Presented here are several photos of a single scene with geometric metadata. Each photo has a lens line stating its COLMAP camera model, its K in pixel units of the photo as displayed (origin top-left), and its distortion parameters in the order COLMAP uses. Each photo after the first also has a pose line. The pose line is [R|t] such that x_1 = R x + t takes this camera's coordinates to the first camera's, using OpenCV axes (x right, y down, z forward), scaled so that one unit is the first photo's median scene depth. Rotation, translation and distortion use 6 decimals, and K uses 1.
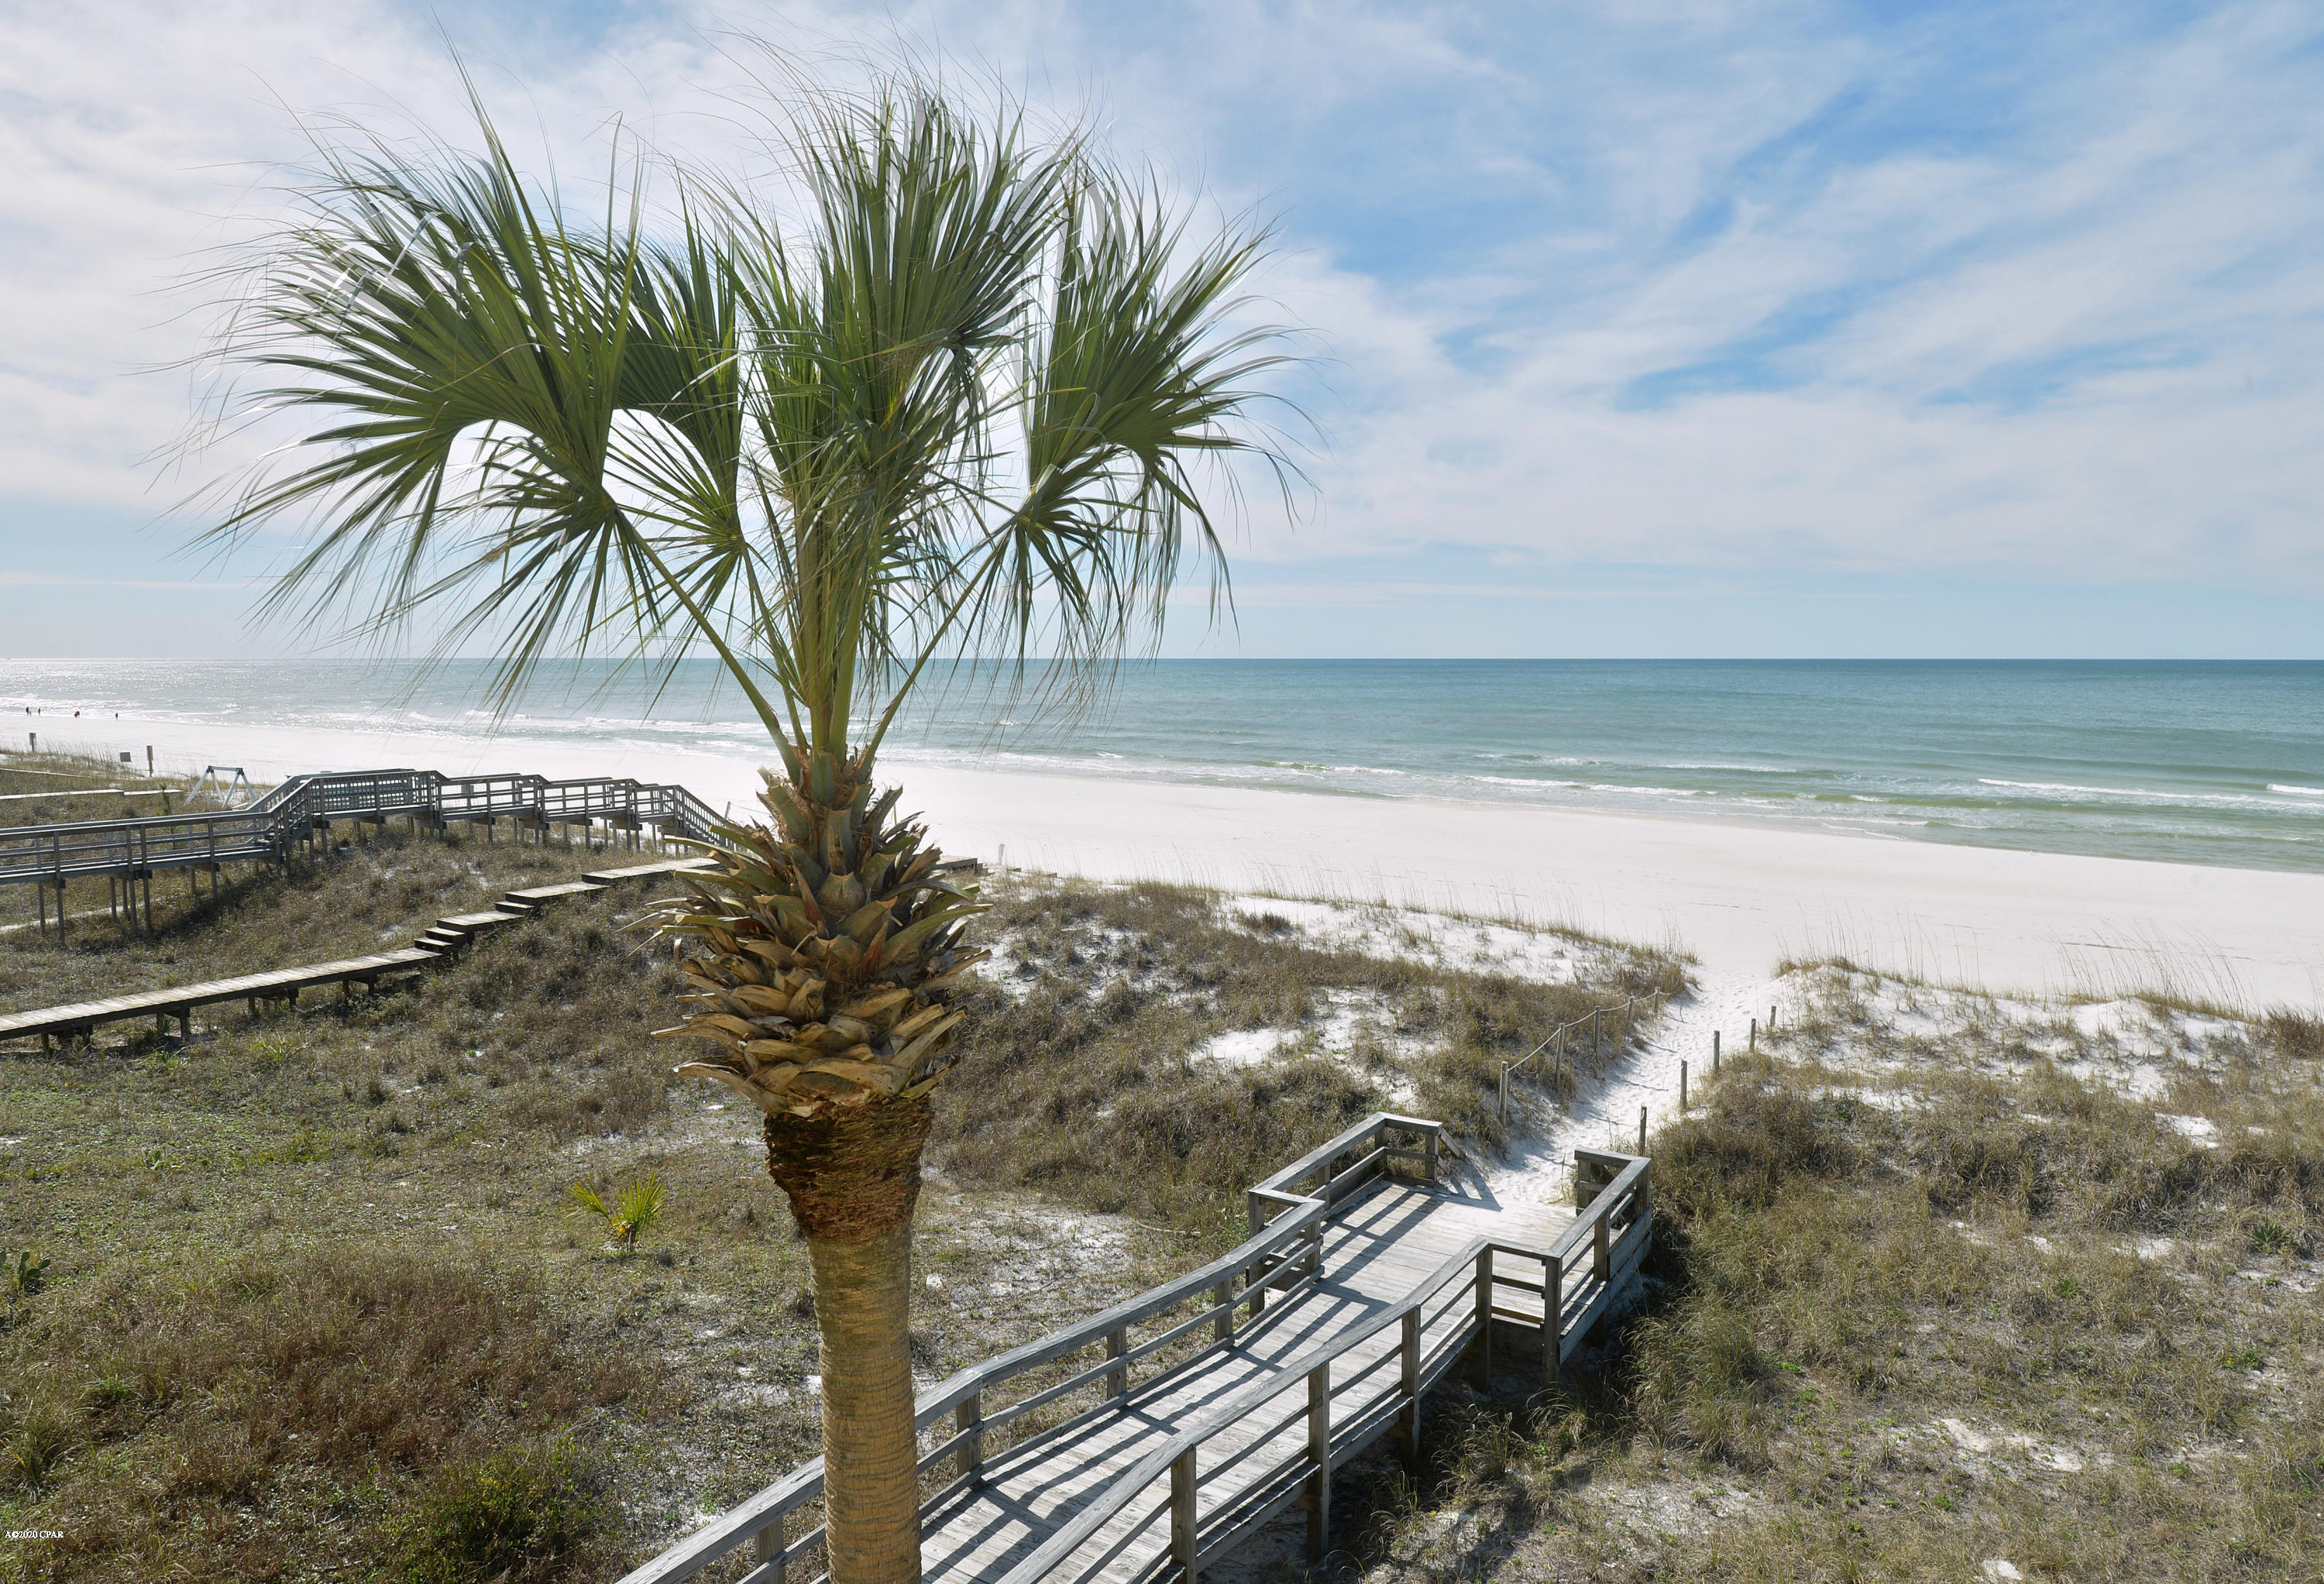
lens RADIAL K [[1500.4, 0, 1165.7], [0, 1500.4, 767.7], [0, 0, 1]] dist [0.020541, -0.028501]
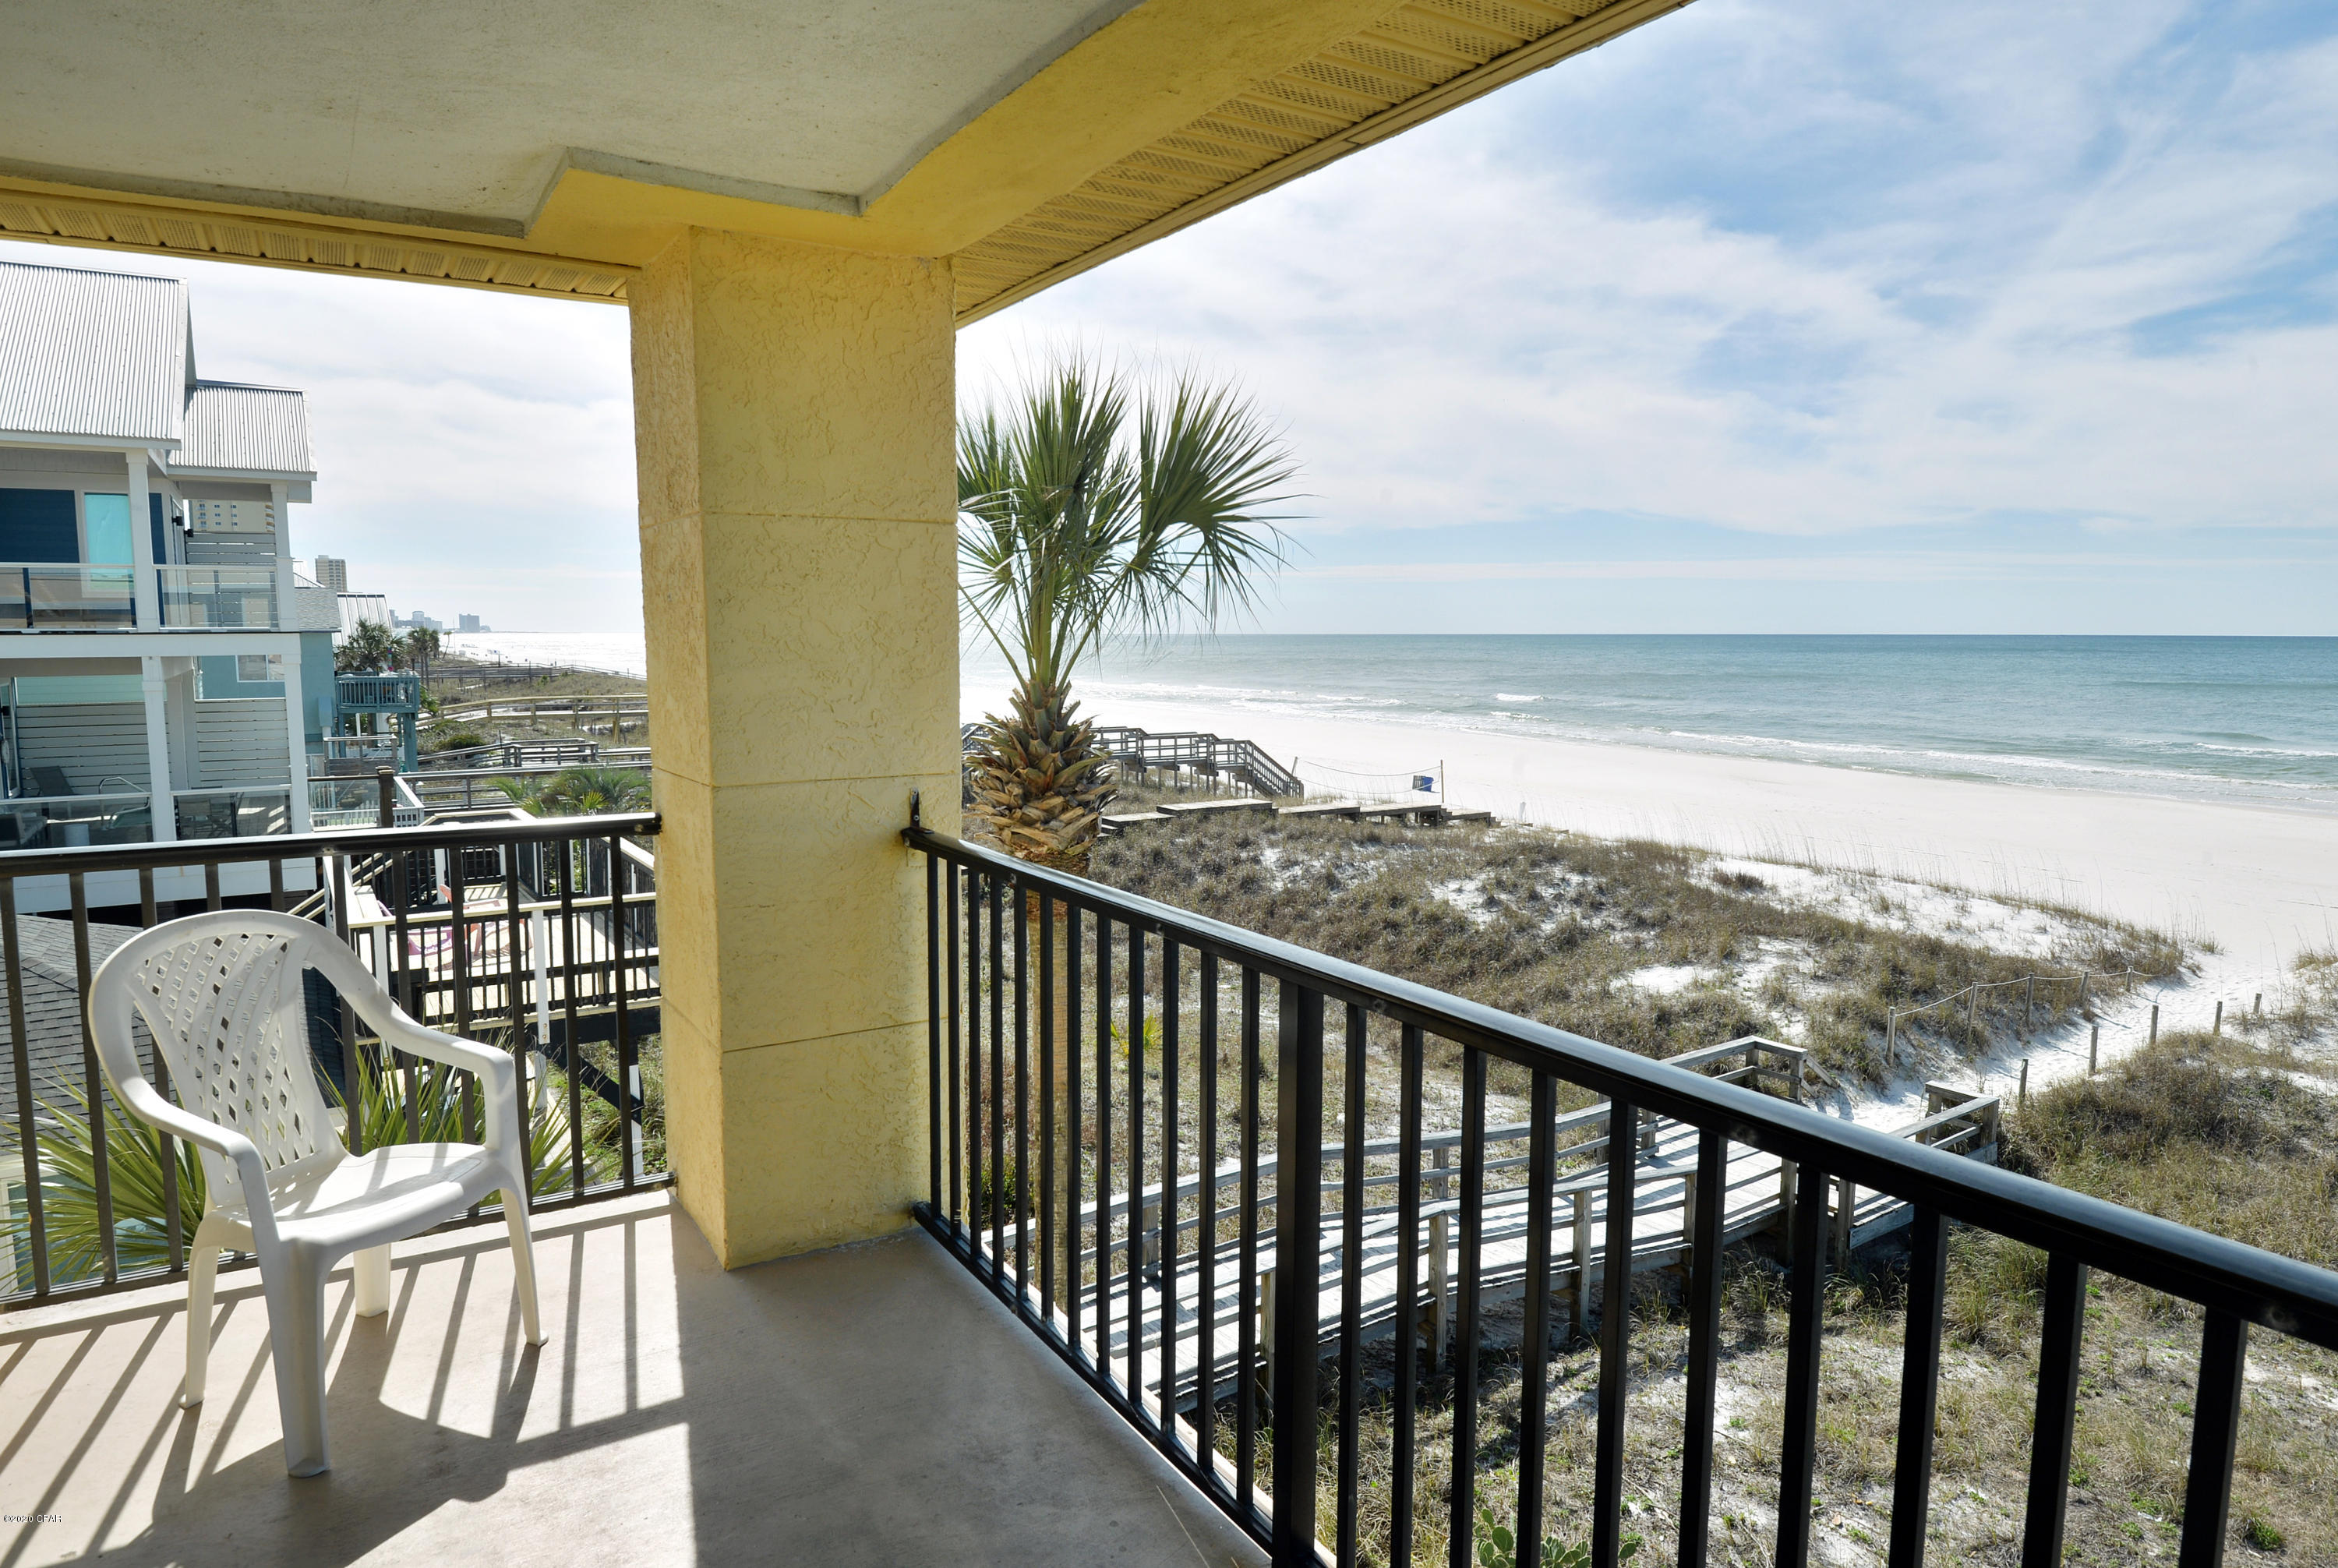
lens RADIAL K [[1406.6, 0, 1164.9], [0, 1406.6, 778.4], [0, 0, 1]] dist [0.000187, -0.001153]
pose [[0.919126, 0.039965, -0.391931, 0.096570], [-0.028202, 0.998964, 0.035726, 0.007107], [0.392952, -0.021784, 0.919301, -0.095406]]
